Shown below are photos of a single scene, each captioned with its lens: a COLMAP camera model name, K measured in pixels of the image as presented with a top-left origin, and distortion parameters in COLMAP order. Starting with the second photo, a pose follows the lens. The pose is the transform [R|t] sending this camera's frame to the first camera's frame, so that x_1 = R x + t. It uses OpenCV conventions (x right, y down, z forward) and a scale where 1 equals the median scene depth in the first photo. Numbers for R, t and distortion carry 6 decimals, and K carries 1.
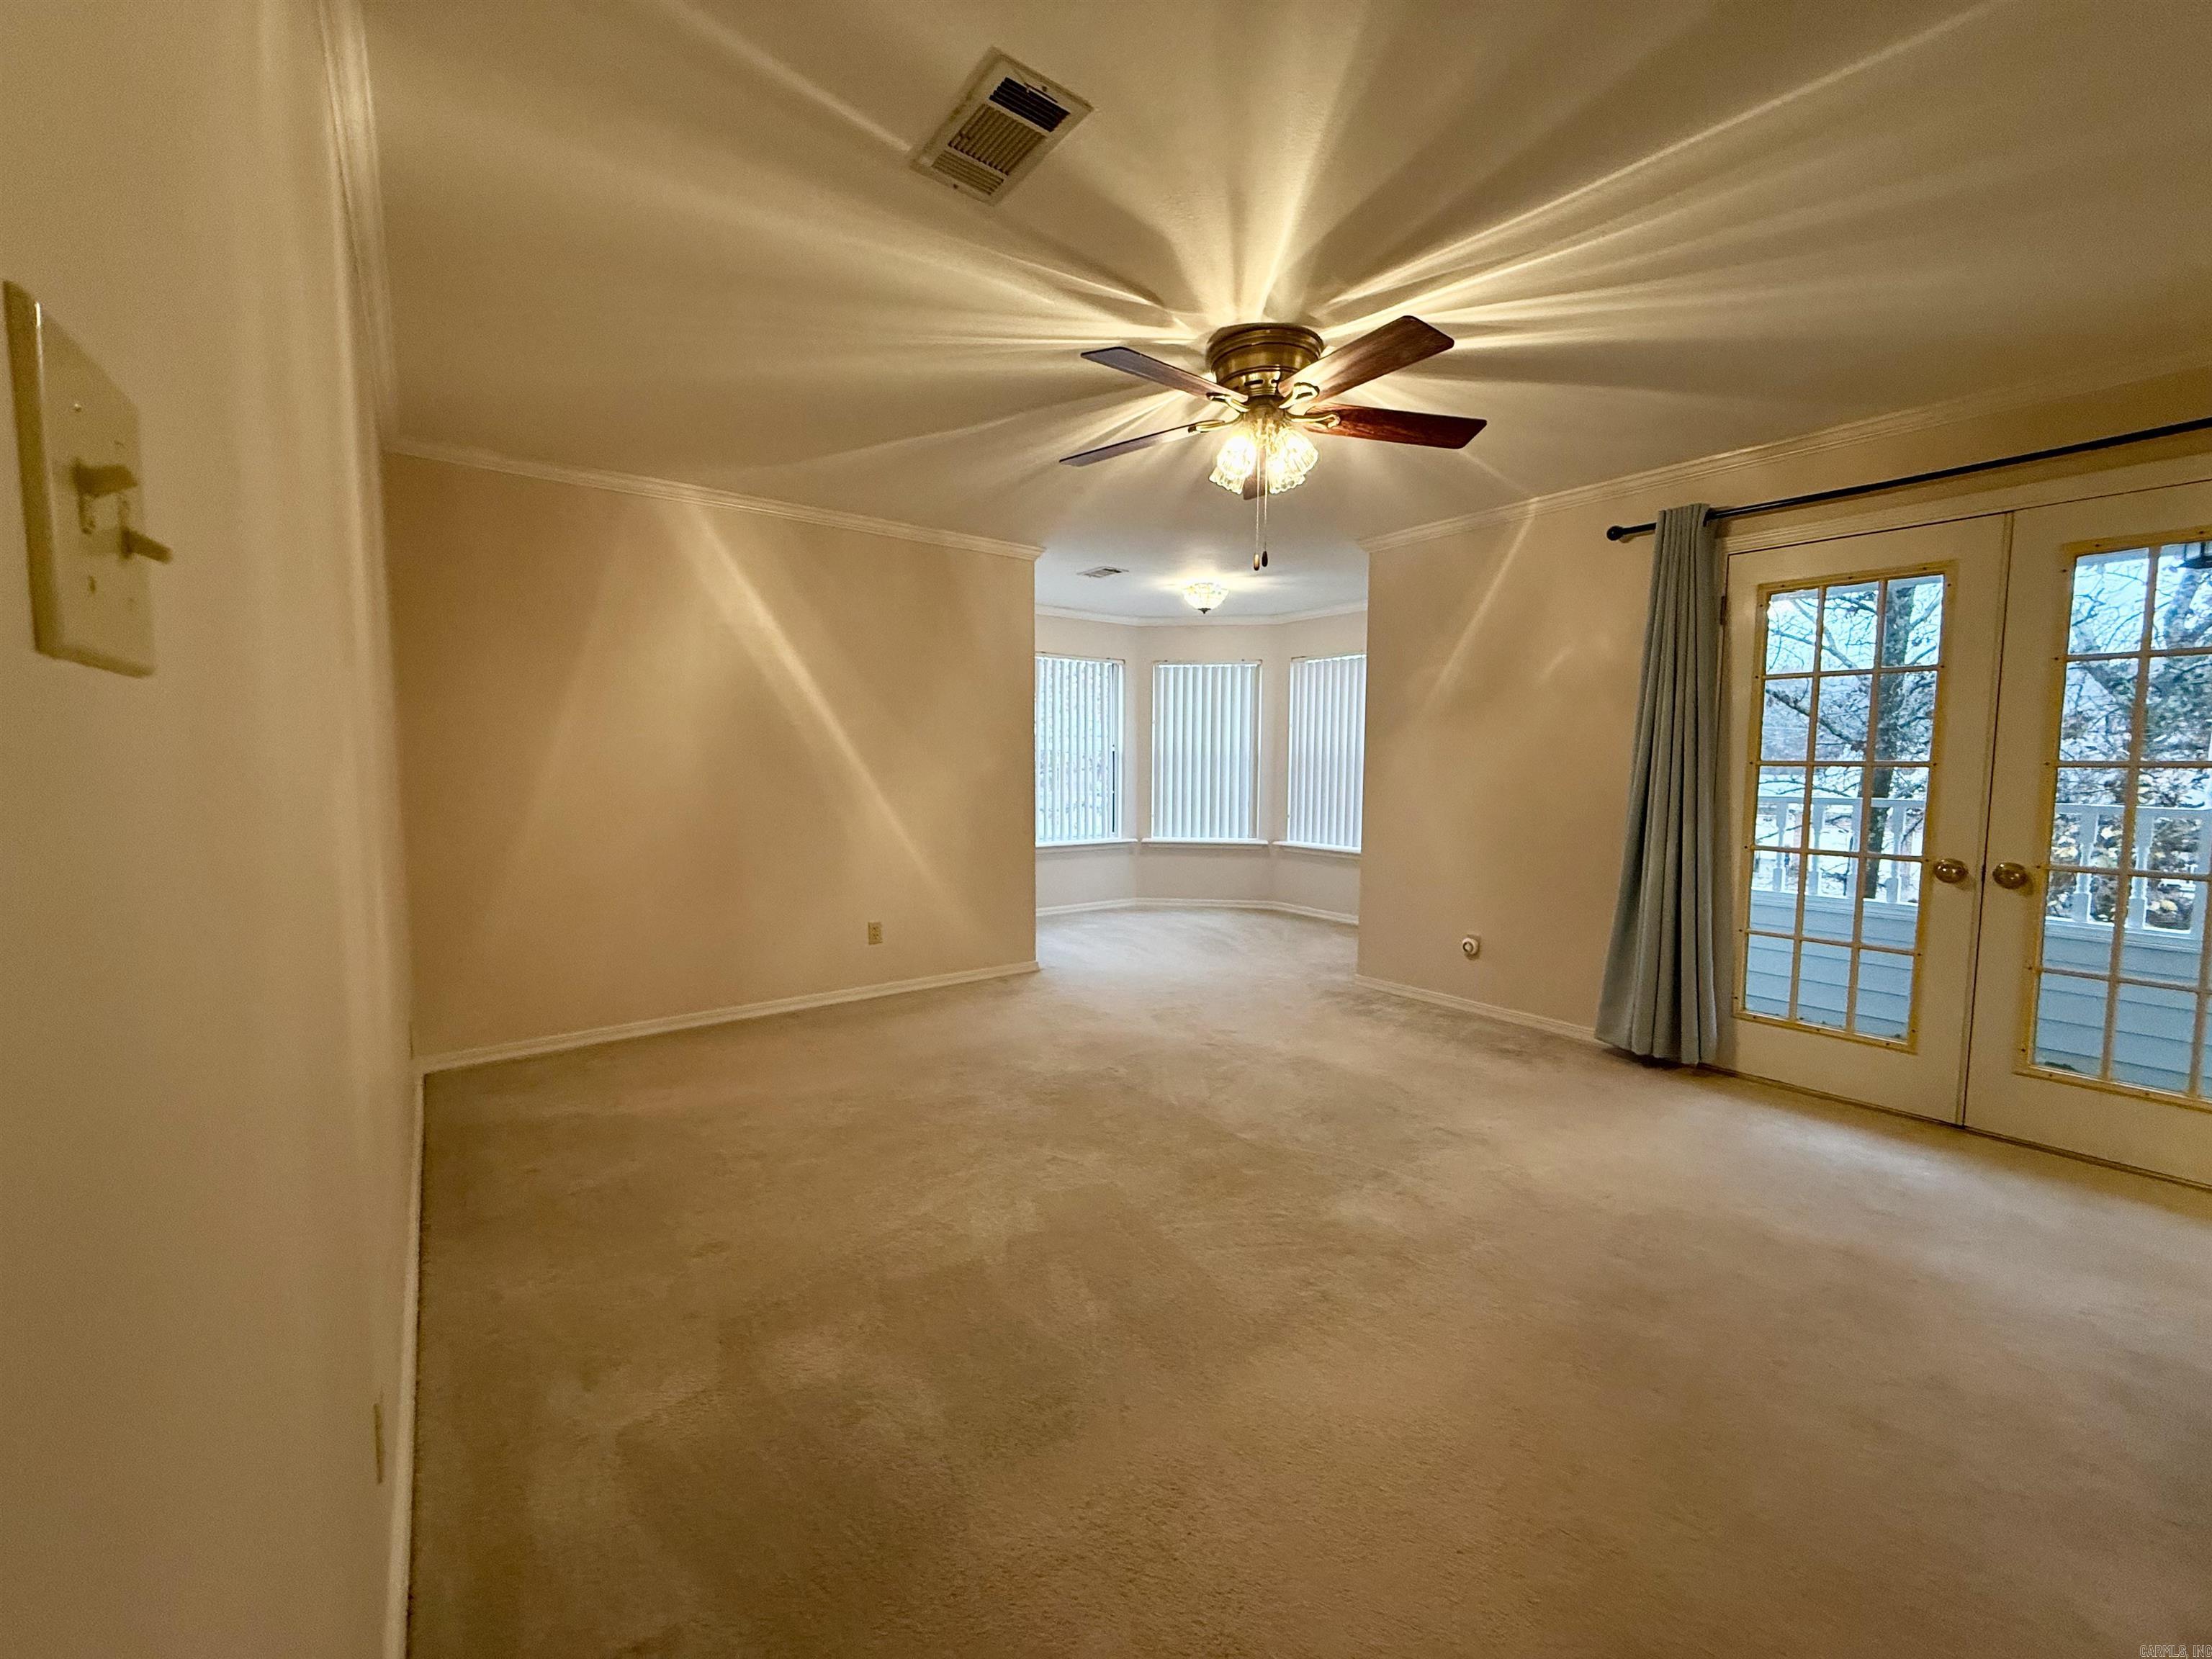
lens RADIAL K [[878.6, 0, 1101.8], [0, 878.6, 829.3], [0, 0, 1]] dist [0.000000, 0.000079]
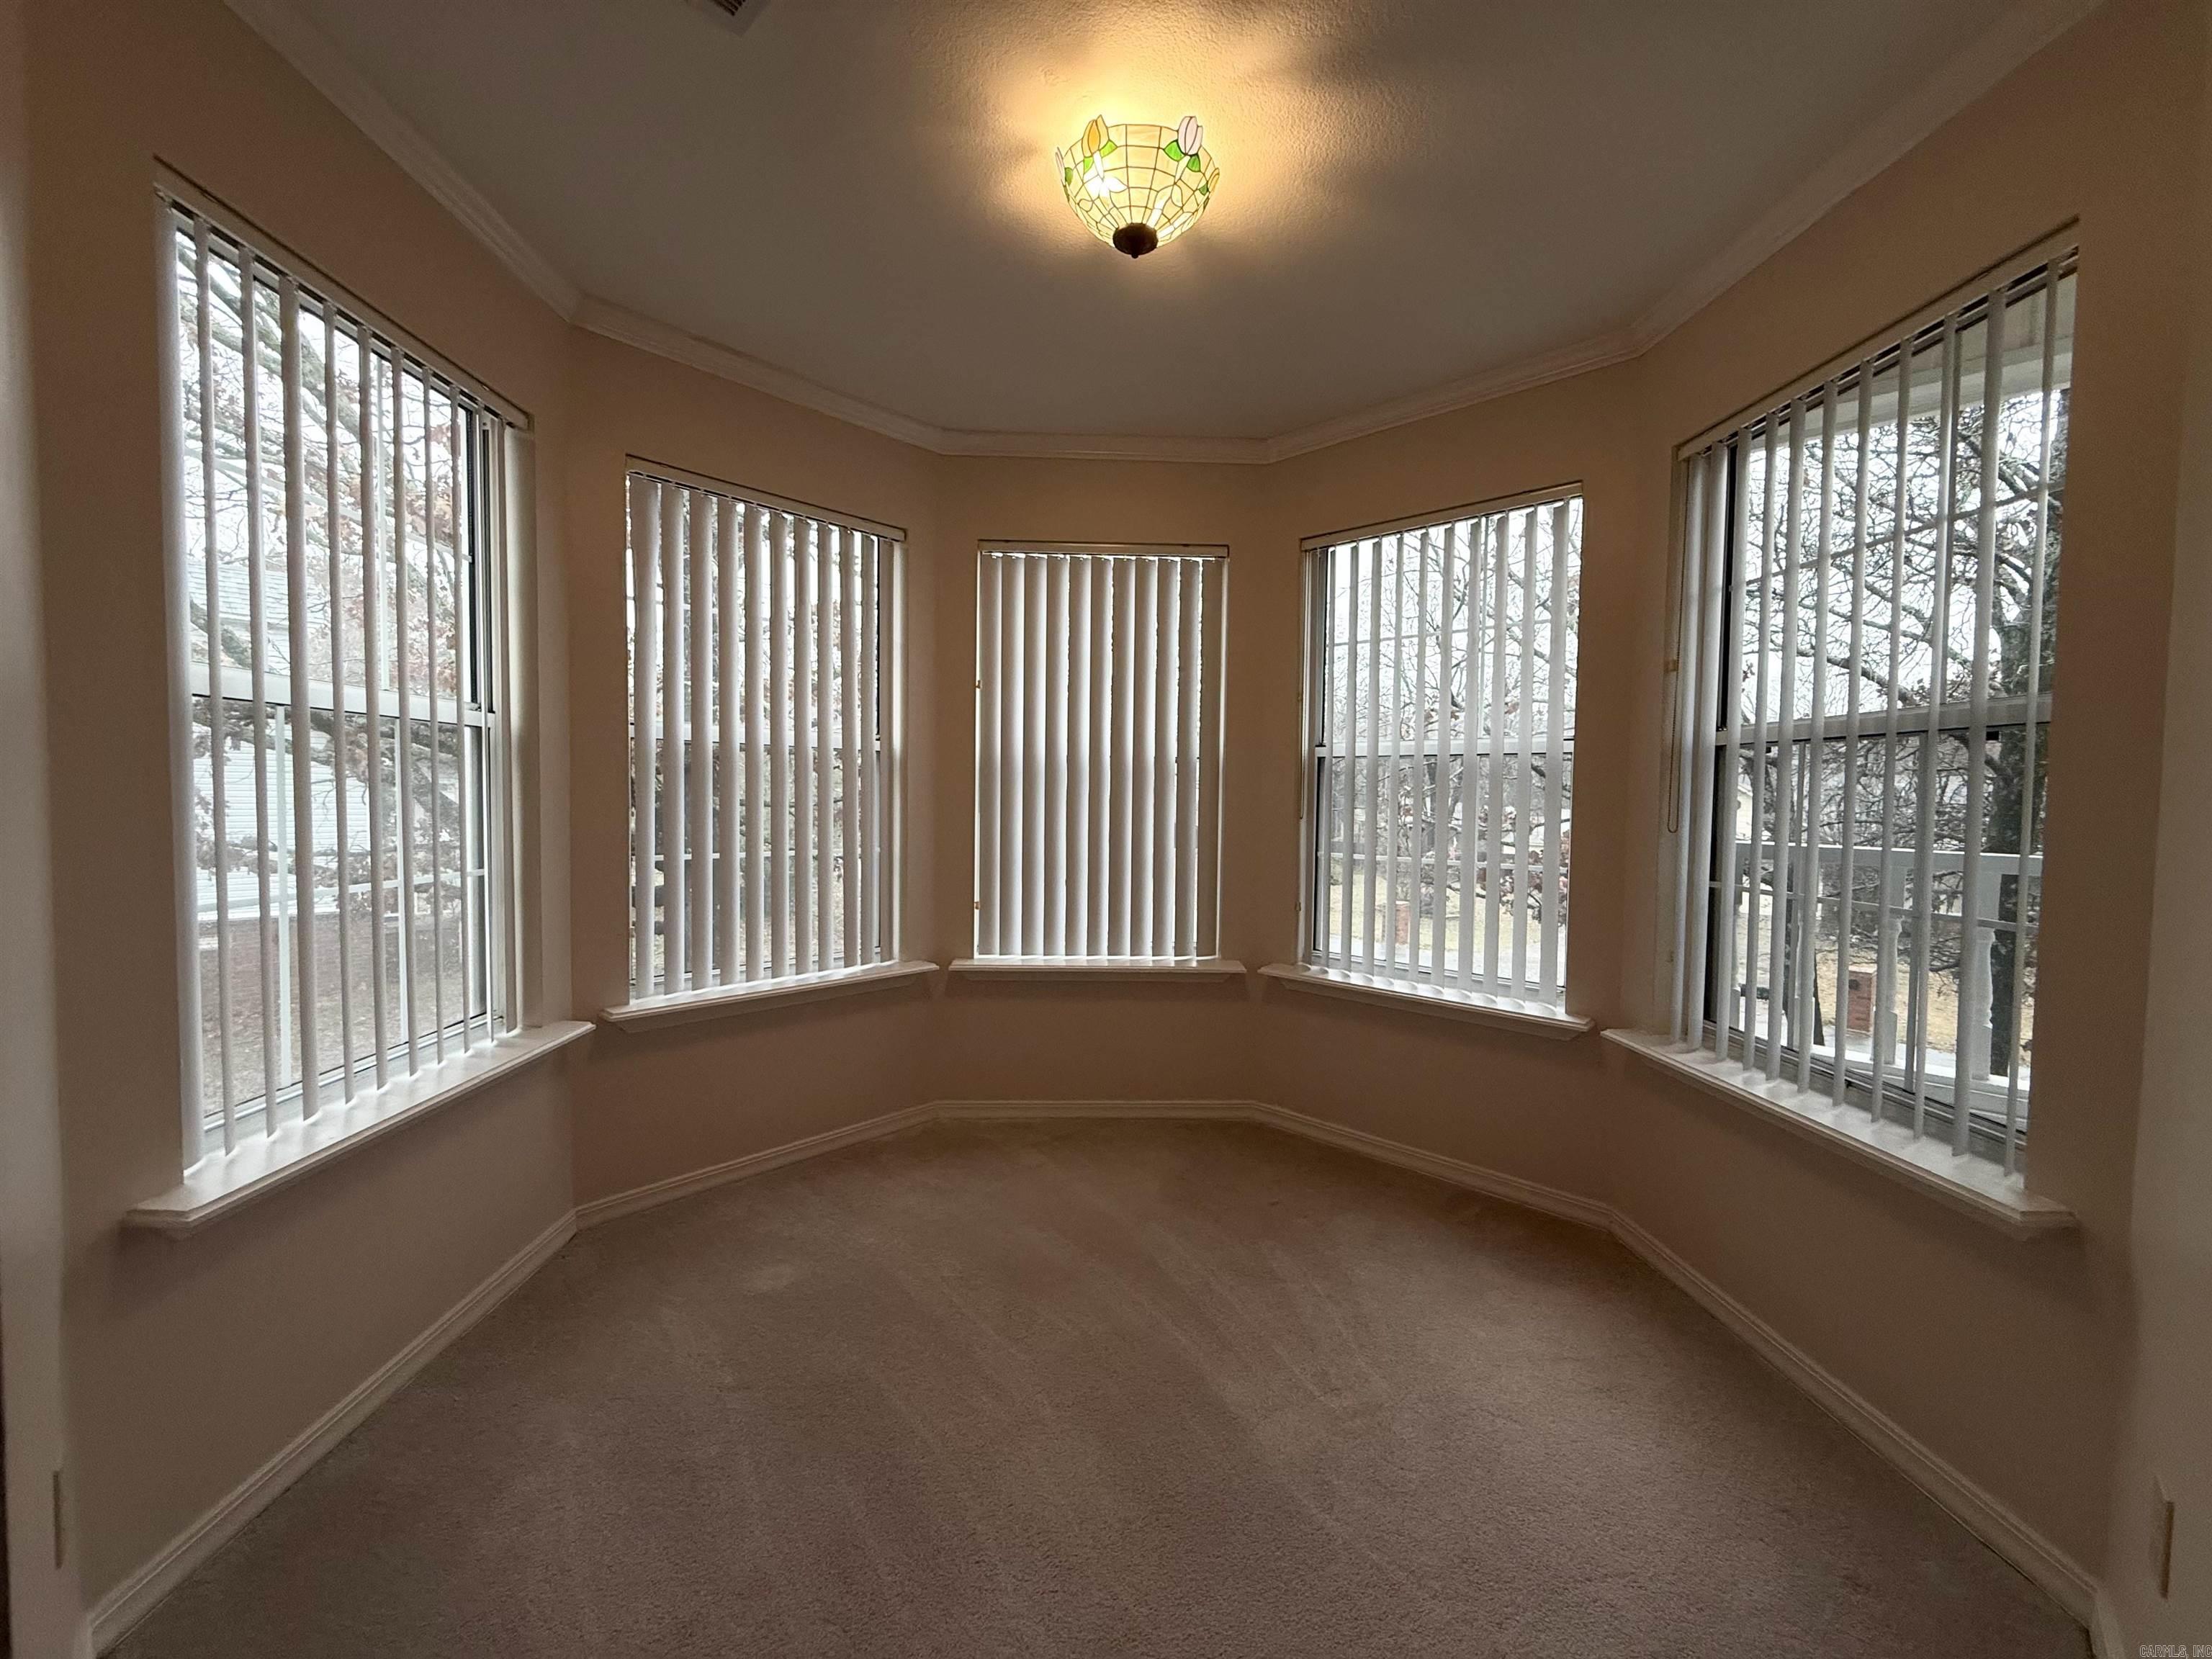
lens RADIAL K [[952.7, 0, 1106.0], [0, 952.7, 829.5], [0, 0, 1]] dist [0.002612, 0.000021]
pose [[0.984963, -0.000345, 0.172765, 0.041041], [0.005075, 0.999624, -0.026939, -0.040999], [-0.172691, 0.027411, 0.984595, 0.548368]]
